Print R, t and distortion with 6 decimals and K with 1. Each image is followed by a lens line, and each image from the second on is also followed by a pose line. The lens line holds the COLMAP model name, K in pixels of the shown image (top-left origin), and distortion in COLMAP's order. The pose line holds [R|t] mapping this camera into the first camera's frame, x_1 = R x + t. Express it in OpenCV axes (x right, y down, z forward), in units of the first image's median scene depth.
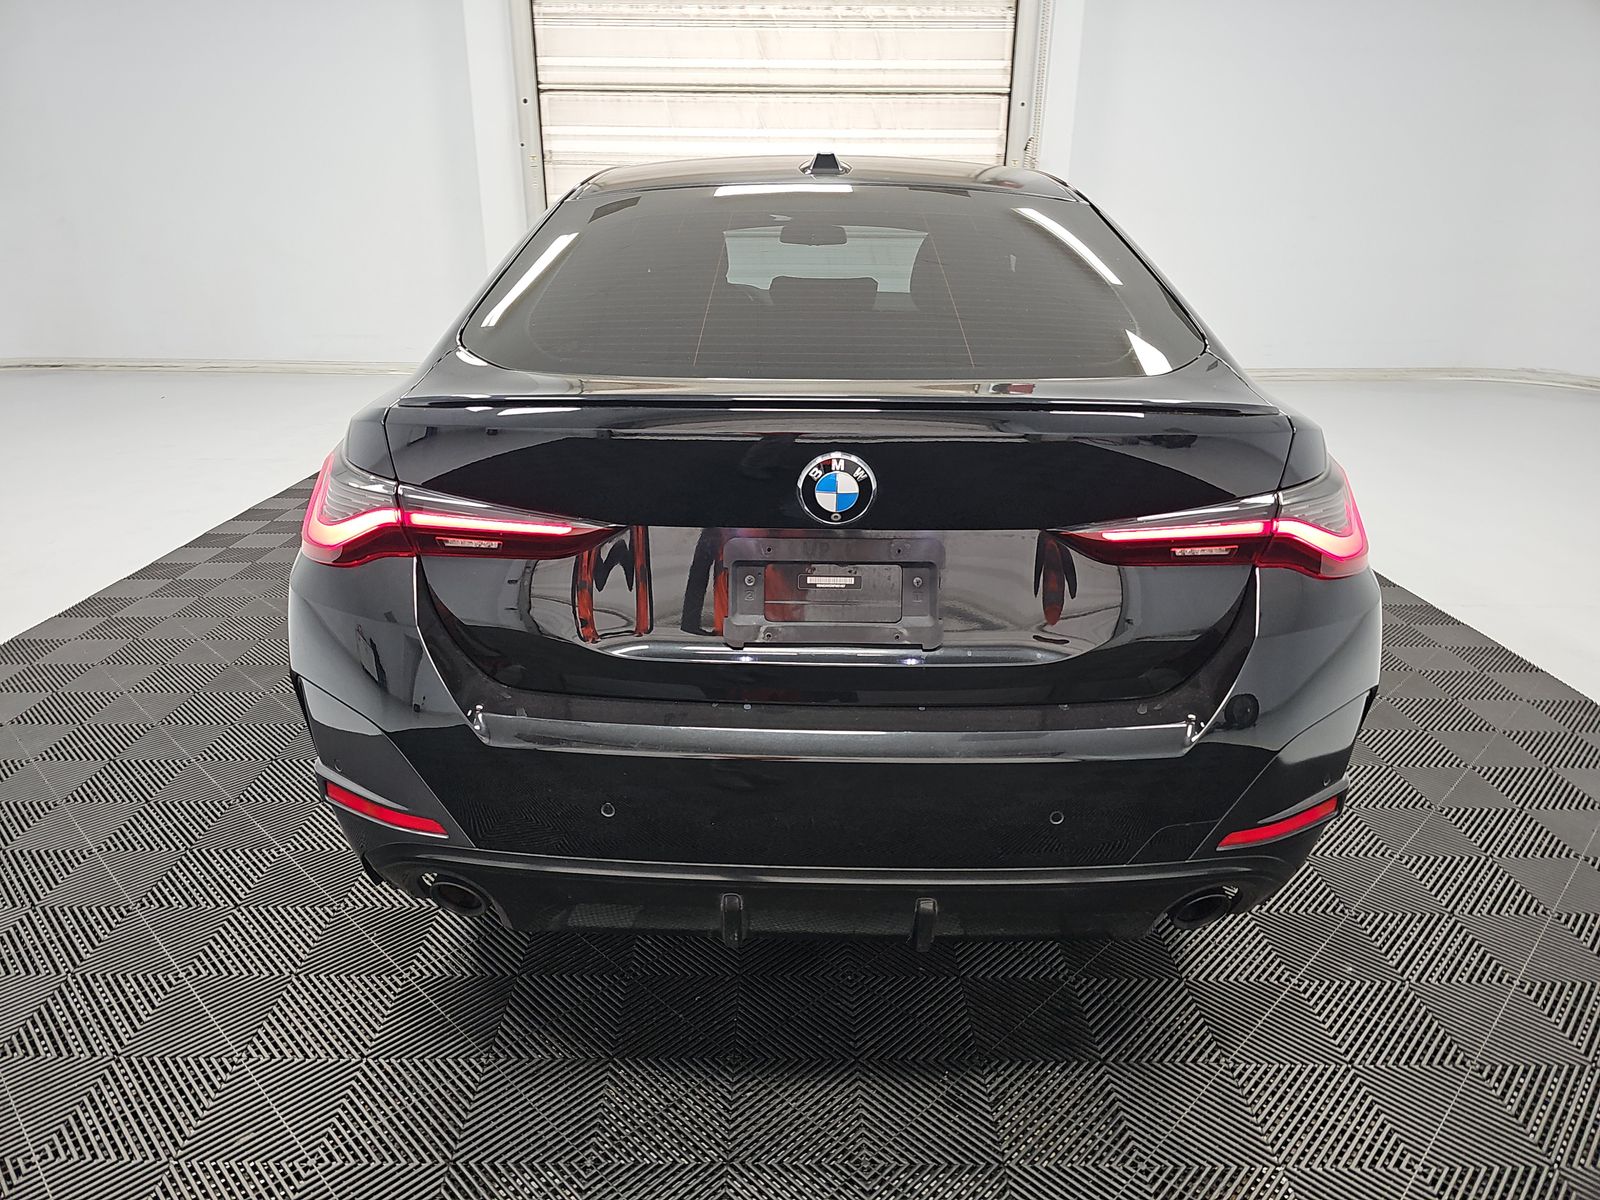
lens RADIAL K [[1070.6, 0, 788.6], [0, 1070.6, 595.3], [0, 0, 1]] dist [0.030903, -0.036993]
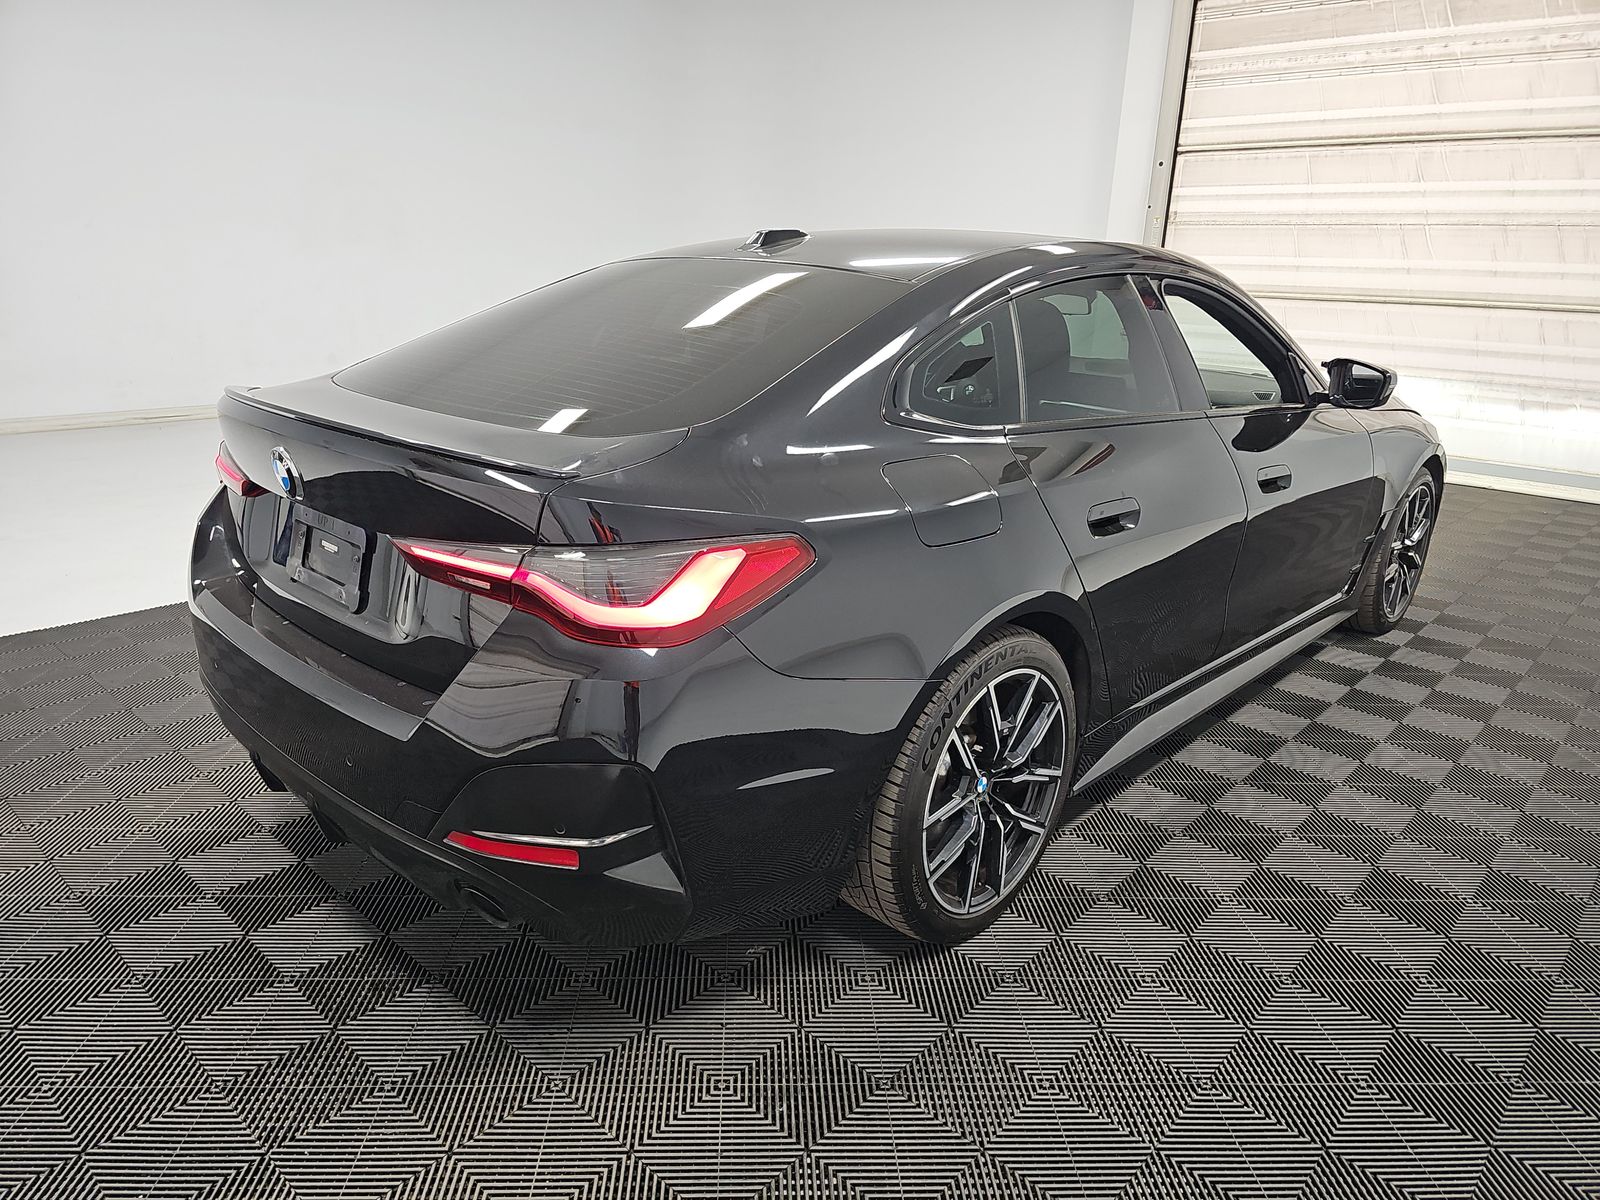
lens RADIAL K [[1070.6, 0, 788.6], [0, 1070.6, 595.3], [0, 0, 1]] dist [0.030903, -0.036993]
pose [[0.732502, 0.213122, -0.646544, 0.240949], [-0.243131, 0.968997, 0.043957, -0.027940], [0.635867, 0.124996, 0.761609, 0.062667]]
